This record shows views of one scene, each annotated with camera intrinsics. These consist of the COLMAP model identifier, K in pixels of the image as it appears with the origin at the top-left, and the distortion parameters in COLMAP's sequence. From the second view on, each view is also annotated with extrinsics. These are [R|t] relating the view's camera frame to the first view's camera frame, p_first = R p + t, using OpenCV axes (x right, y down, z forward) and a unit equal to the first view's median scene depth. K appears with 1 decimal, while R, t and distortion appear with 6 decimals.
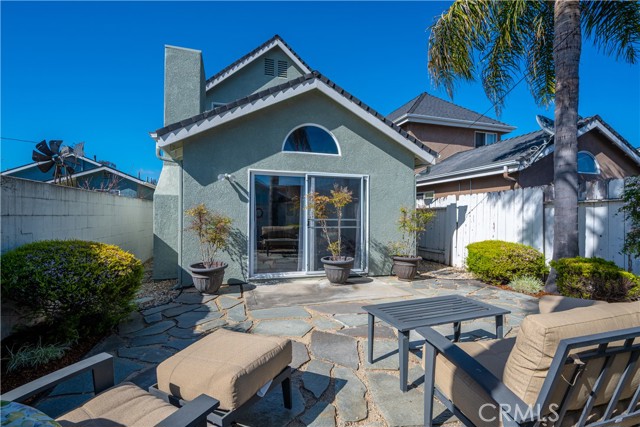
lens RADIAL K [[305.4, 0, 322.8], [0, 305.4, 213.5], [0, 0, 1]] dist [0.005911, 0.000224]
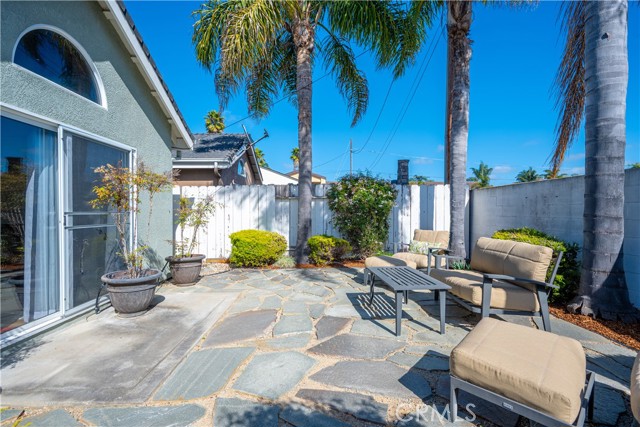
lens RADIAL K [[305.4, 0, 323.0], [0, 305.4, 213.4], [0, 0, 1]] dist [0.005911, 0.000224]
pose [[0.290303, -0.015953, 0.956802, -0.422605], [0.002462, 0.999870, 0.015925, 0.012621], [-0.956932, -0.002267, 0.290304, 0.414216]]
